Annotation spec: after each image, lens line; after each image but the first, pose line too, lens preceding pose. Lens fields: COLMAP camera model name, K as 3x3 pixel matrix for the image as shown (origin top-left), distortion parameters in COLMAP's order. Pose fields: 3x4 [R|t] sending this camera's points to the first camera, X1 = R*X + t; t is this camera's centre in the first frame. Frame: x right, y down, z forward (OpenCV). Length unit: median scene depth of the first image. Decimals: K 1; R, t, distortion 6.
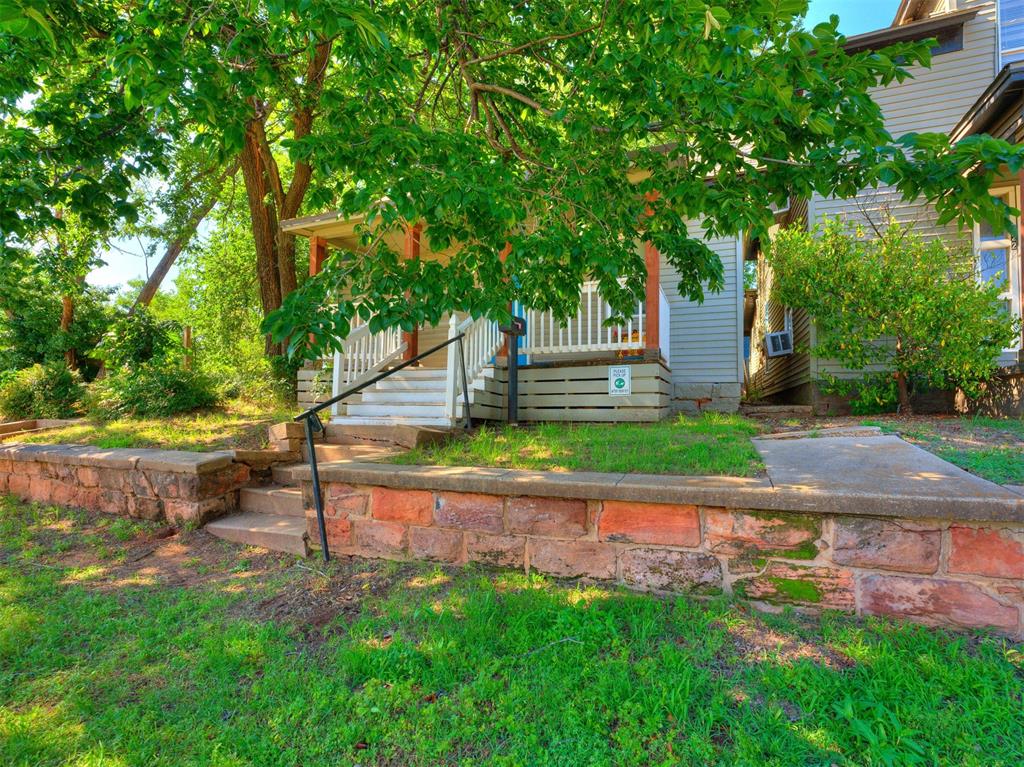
lens RADIAL K [[498.1, 0, 506.7], [0, 498.1, 380.7], [0, 0, 1]] dist [-0.026161, 0.000281]
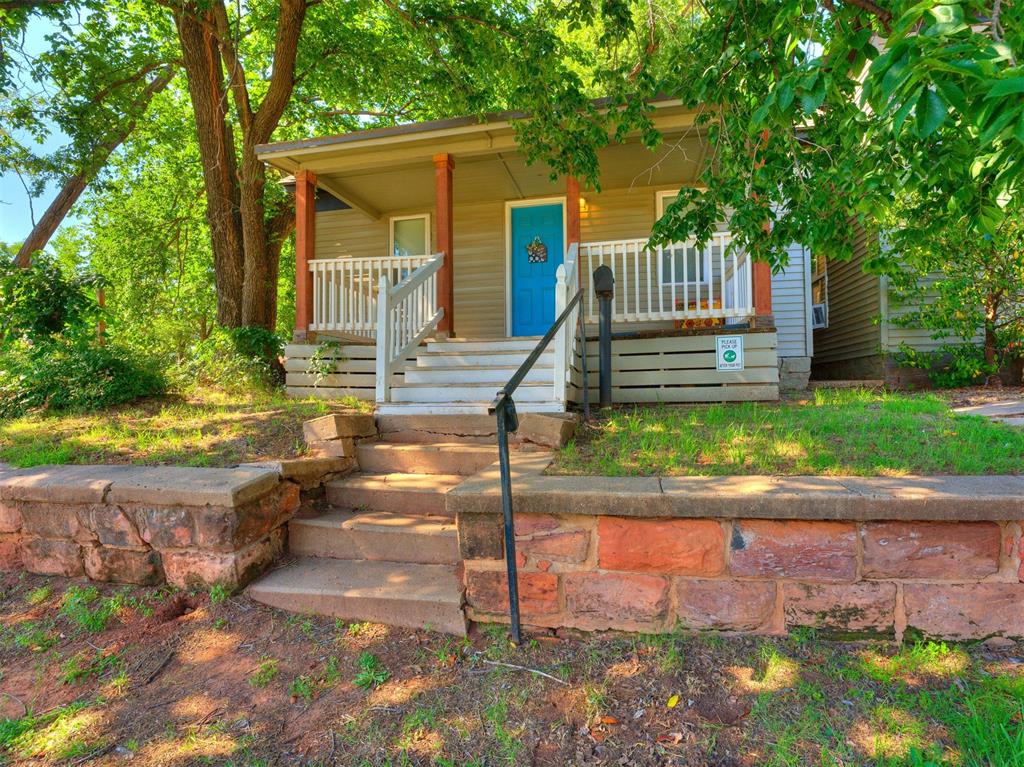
lens RADIAL K [[467.8, 0, 488.4], [0, 467.8, 382.2], [0, 0, 1]] dist [-0.025496, 0.000882]
pose [[0.980077, -0.016414, 0.197937, -0.376953], [0.009331, 0.999284, 0.036662, 0.018872], [-0.198397, -0.034085, 0.979529, 0.344441]]
